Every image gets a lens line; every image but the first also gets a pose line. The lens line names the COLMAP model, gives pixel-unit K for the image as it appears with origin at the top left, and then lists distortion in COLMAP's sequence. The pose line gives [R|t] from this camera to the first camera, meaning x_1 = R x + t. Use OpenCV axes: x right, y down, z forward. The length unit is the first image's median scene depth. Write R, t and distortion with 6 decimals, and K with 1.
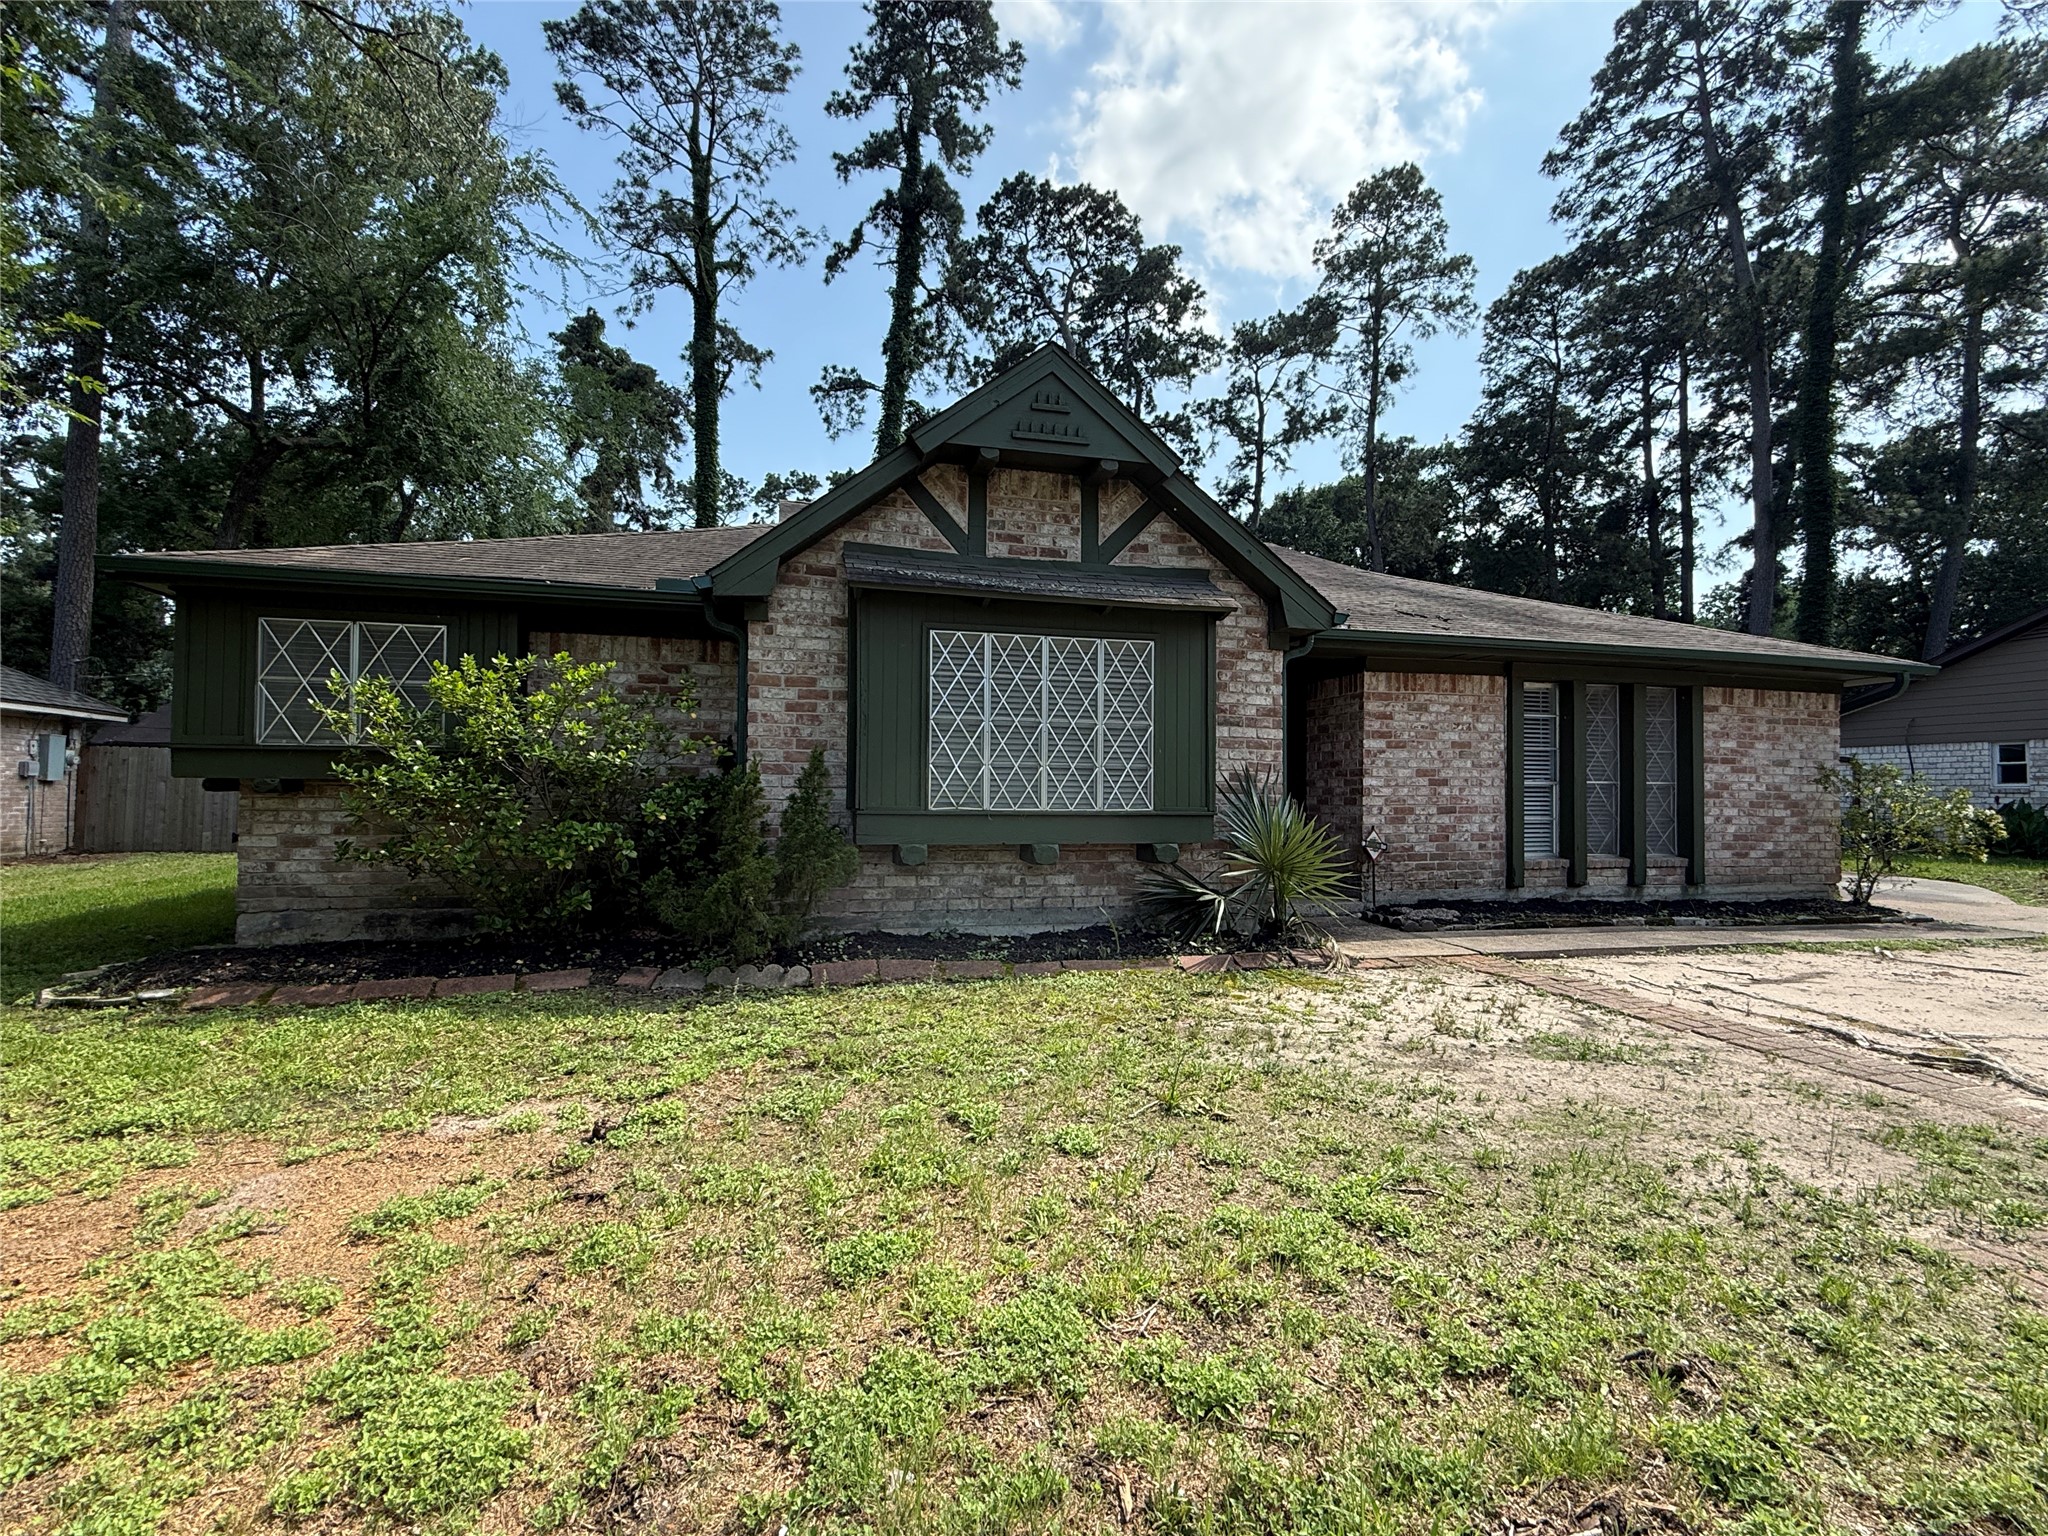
lens RADIAL K [[937.2, 0, 1014.1], [0, 937.2, 768.1], [0, 0, 1]] dist [0.001231, 0.000342]
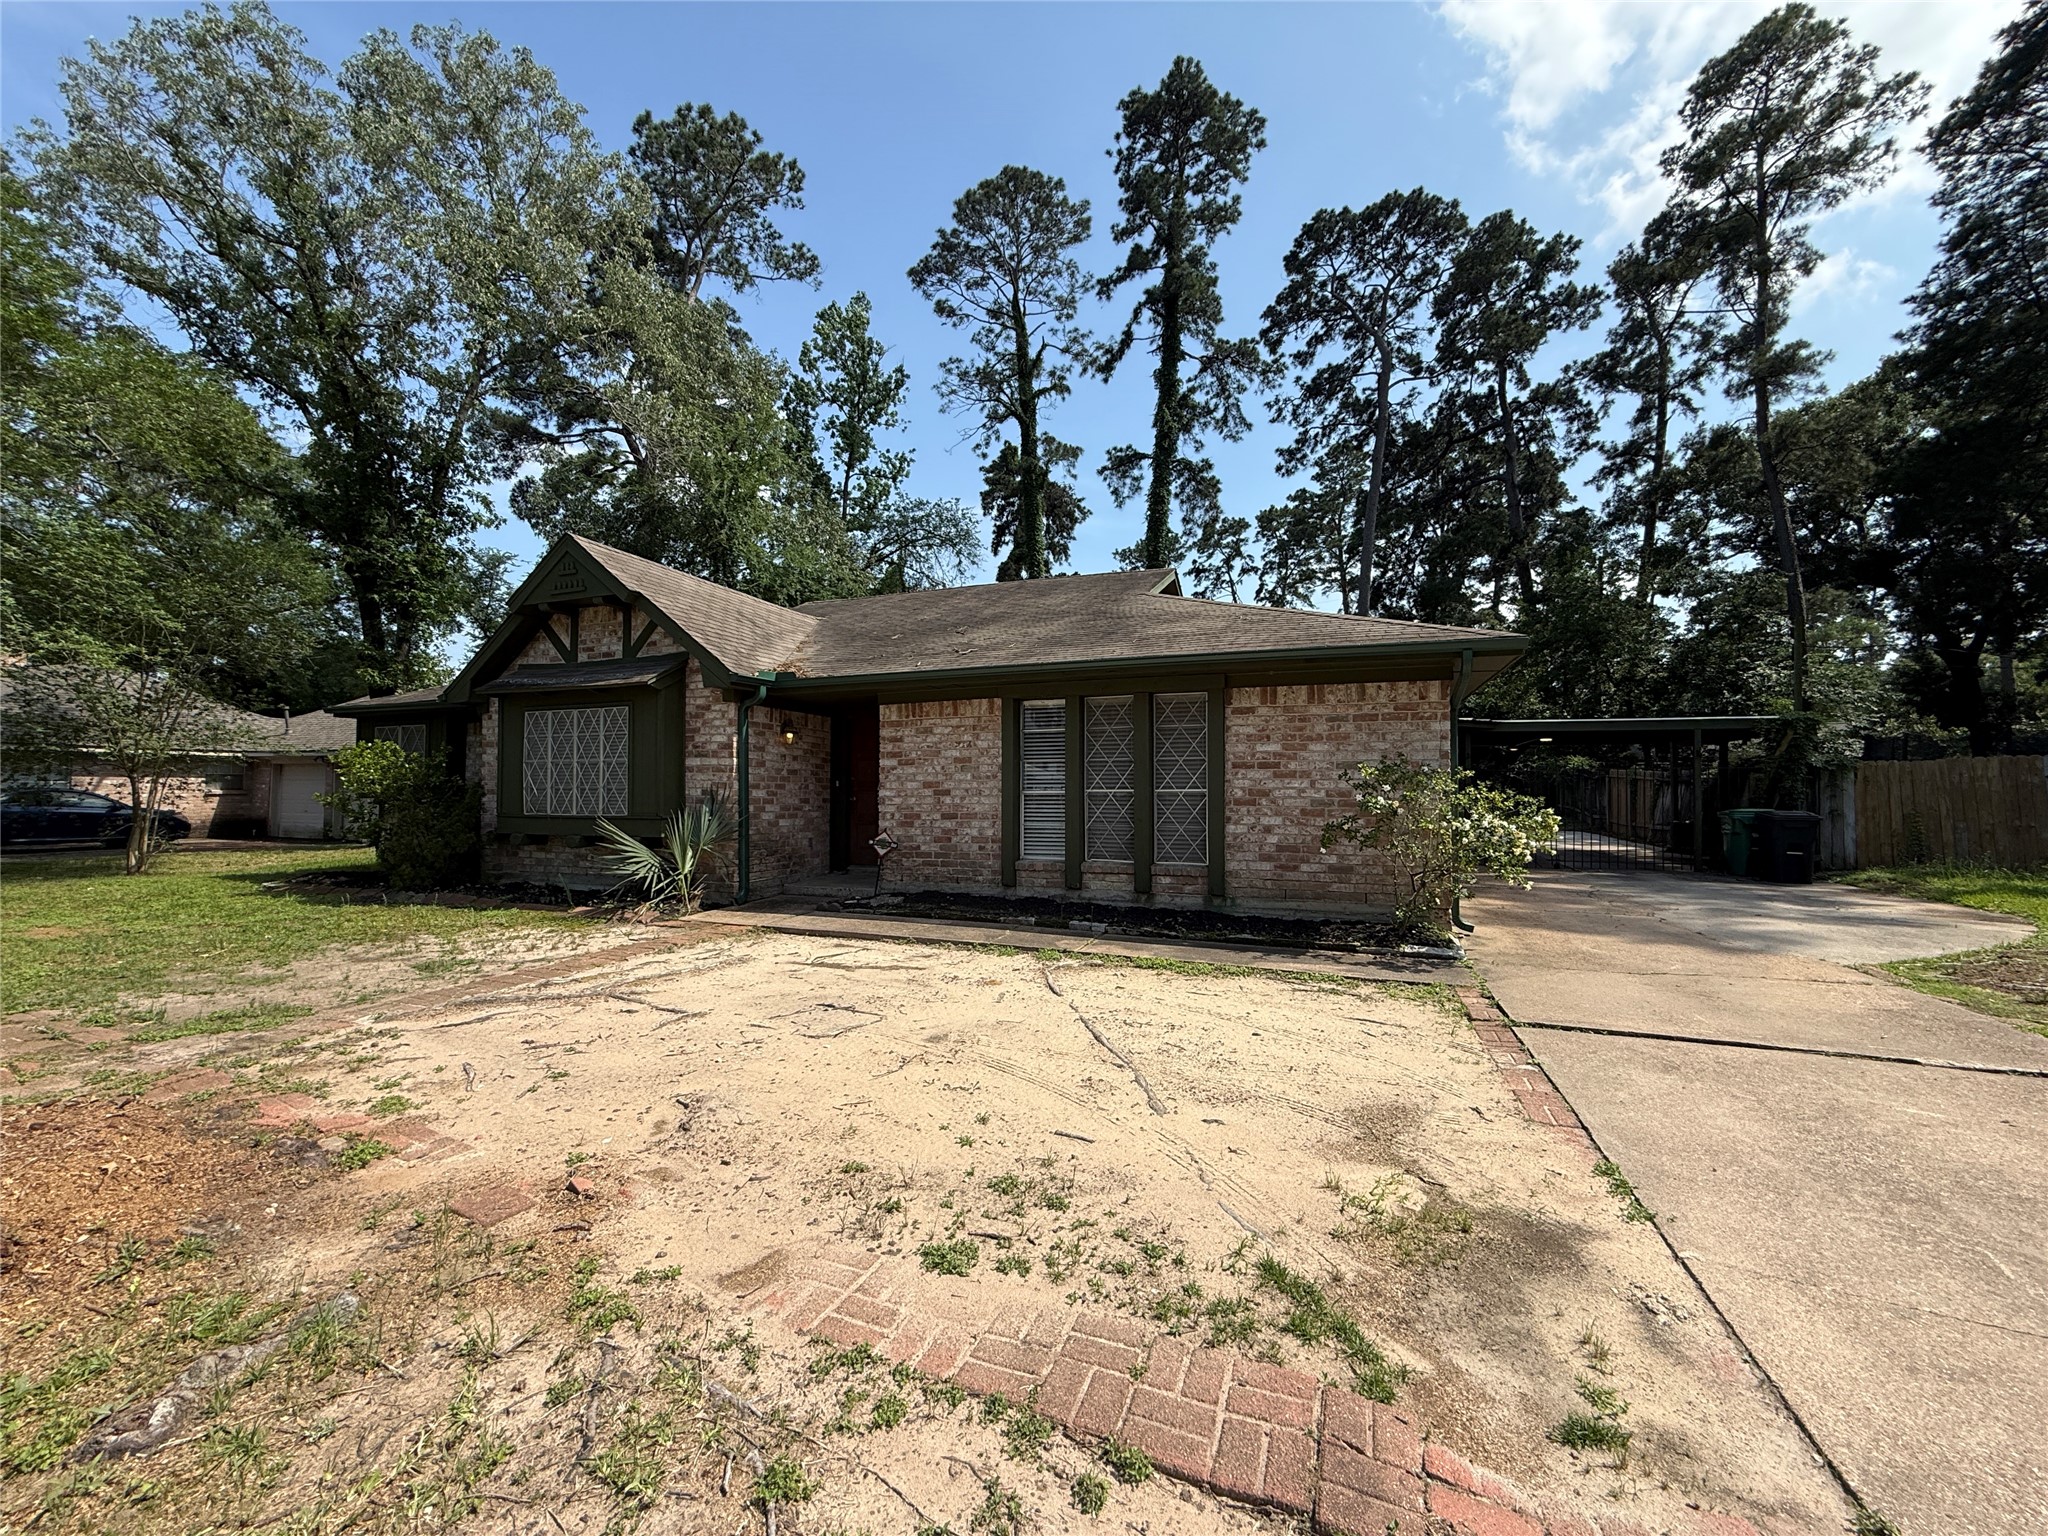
lens RADIAL K [[816.3, 0, 1013.9], [0, 816.3, 767.7], [0, 0, 1]] dist [0.001162, 0.000276]
pose [[0.809784, -0.026608, -0.586124, 0.329473], [0.022640, 0.999644, -0.014102, 0.000072], [0.586291, -0.001851, 0.810099, 0.062845]]
